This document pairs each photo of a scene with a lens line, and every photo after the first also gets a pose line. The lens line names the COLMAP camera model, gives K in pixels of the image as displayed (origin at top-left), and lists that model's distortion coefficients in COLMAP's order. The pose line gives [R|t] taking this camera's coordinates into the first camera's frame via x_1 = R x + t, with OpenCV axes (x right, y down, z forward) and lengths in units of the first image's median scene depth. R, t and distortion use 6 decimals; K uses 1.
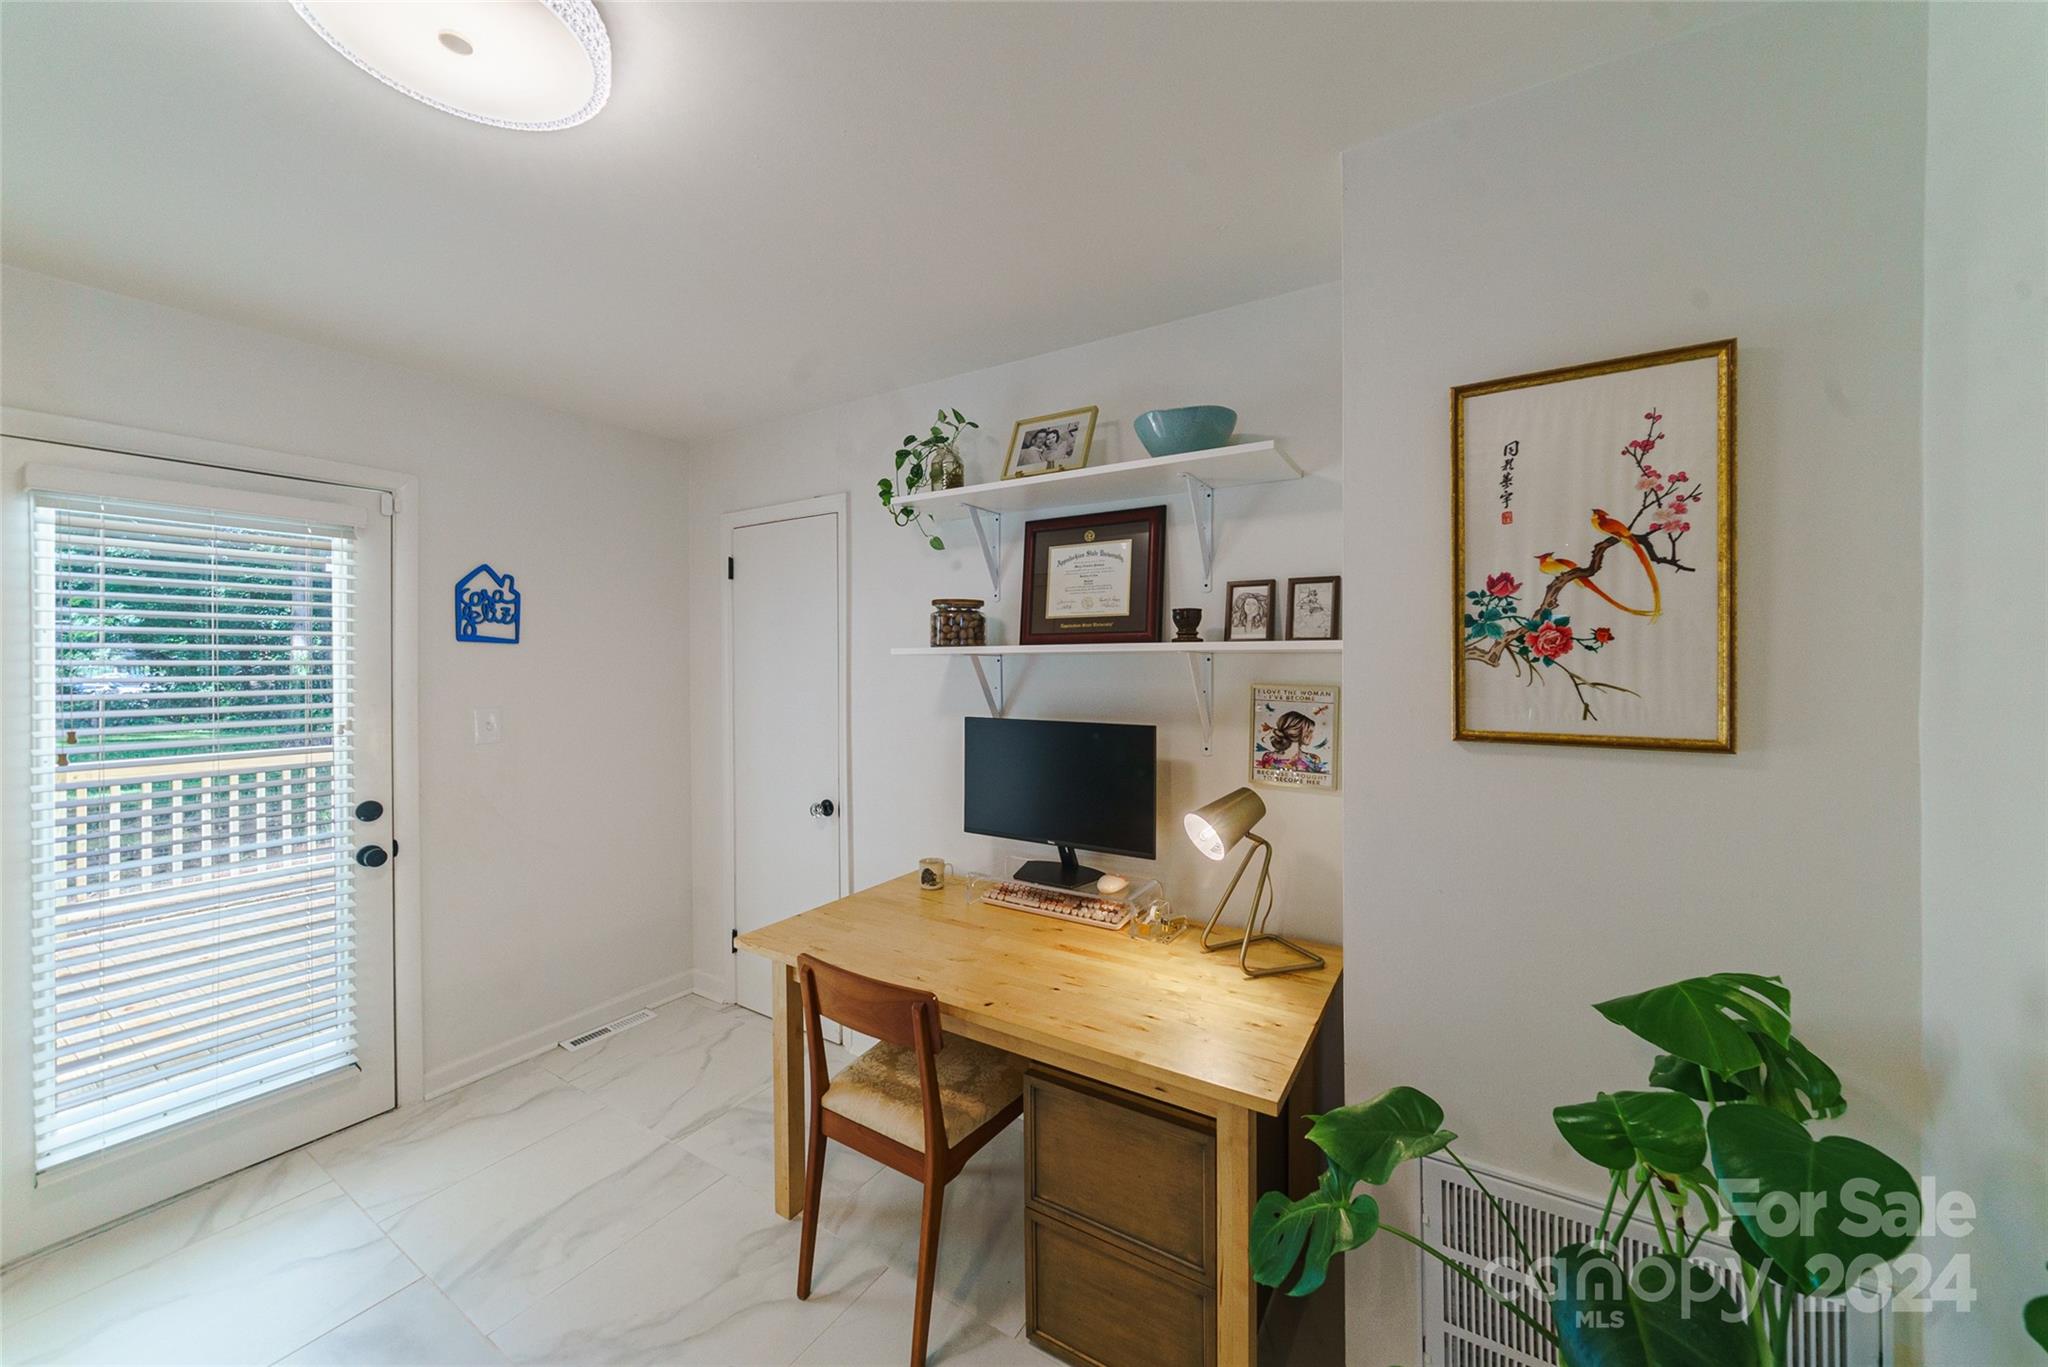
lens RADIAL K [[739.1, 0, 1025.0], [0, 739.1, 664.4], [0, 0, 1]] dist [-0.000610, 0.000012]
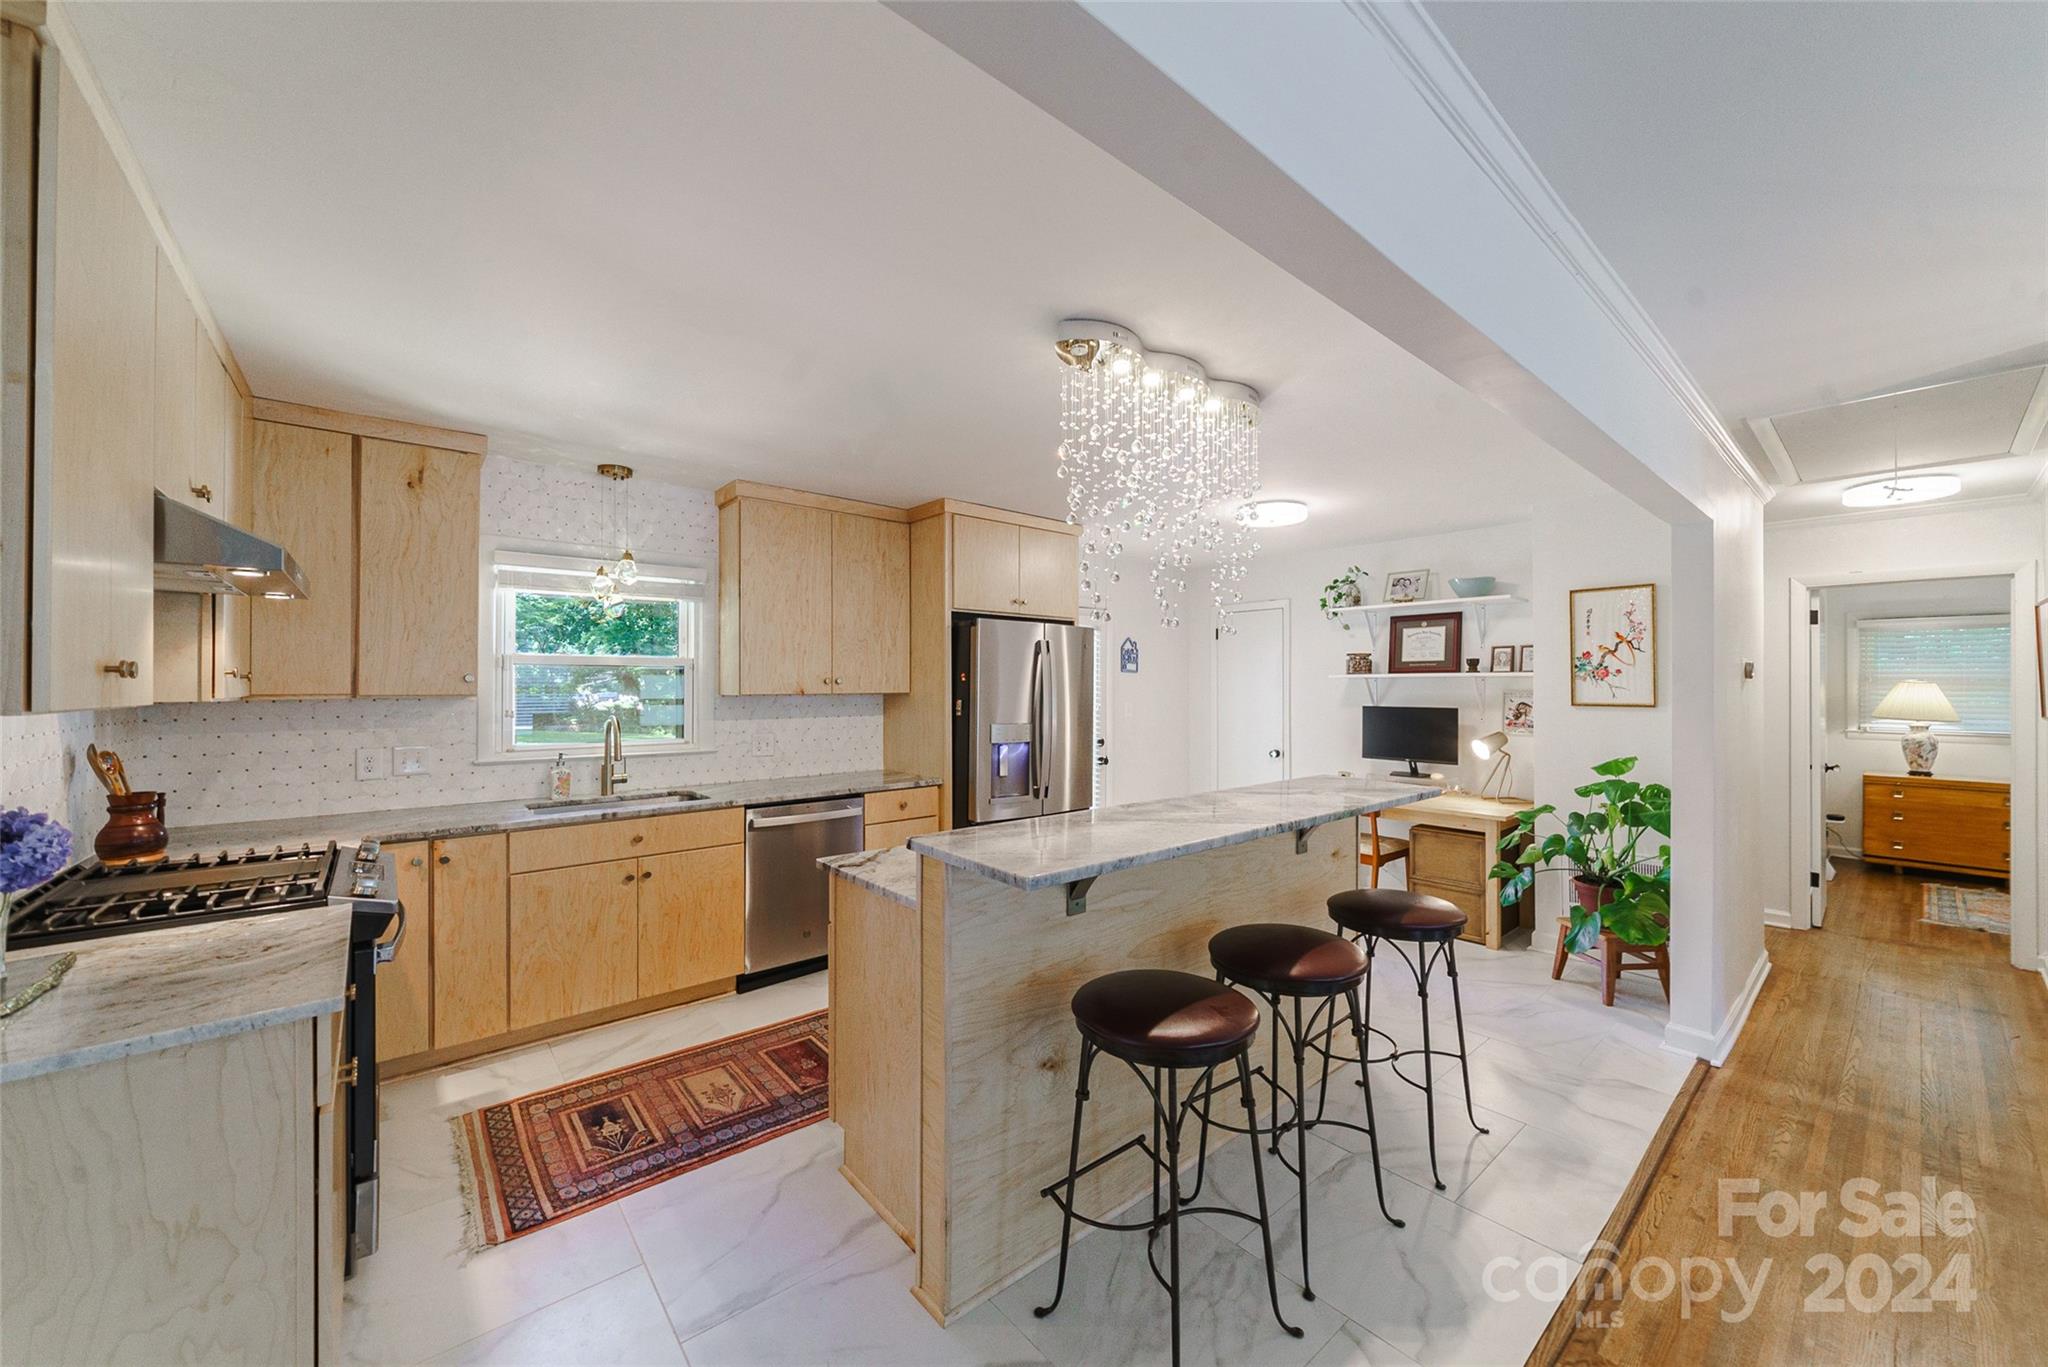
lens RADIAL K [[787.6, 0, 1057.5], [0, 787.6, 682.0], [0, 0, 1]] dist [-0.011531, -0.000167]
pose [[0.966736, 0.002318, -0.255767, -0.372918], [-0.004848, 0.999945, -0.009260, 0.026141], [0.255731, 0.010192, 0.966694, -1.558523]]
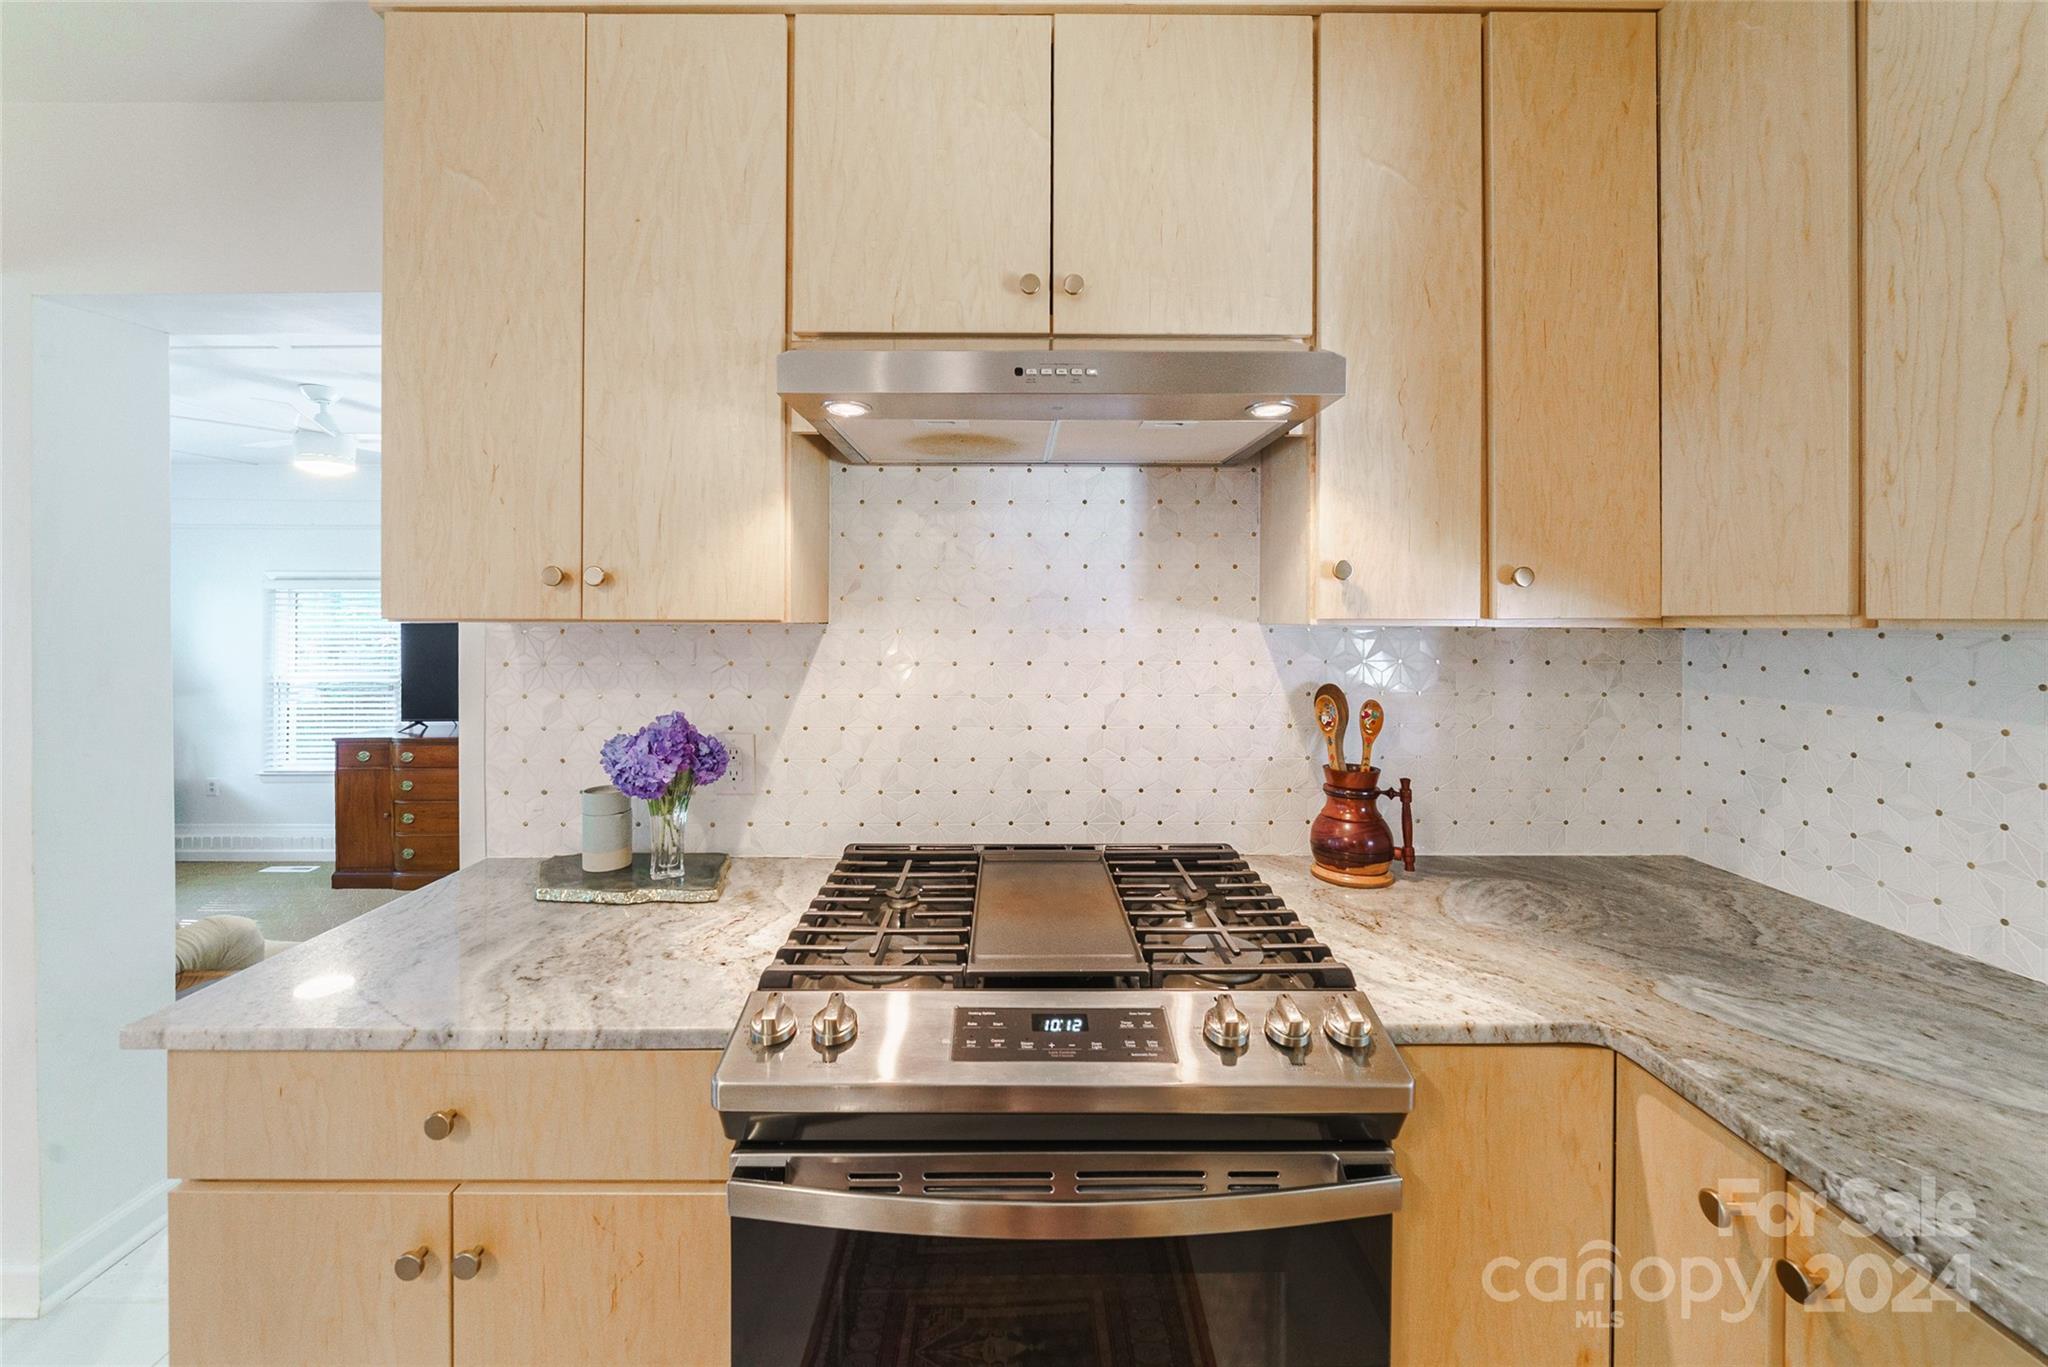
lens RADIAL K [[751.9, 0, 1038.1], [0, 751.9, 621.8], [0, 0, 1]] dist [-0.007815, -0.000046]
pose [[-0.828026, 0.005153, -0.560666, -1.194546], [-0.001819, 0.999928, 0.011876, 0.038904], [0.560687, 0.010853, -0.827957, -0.565982]]
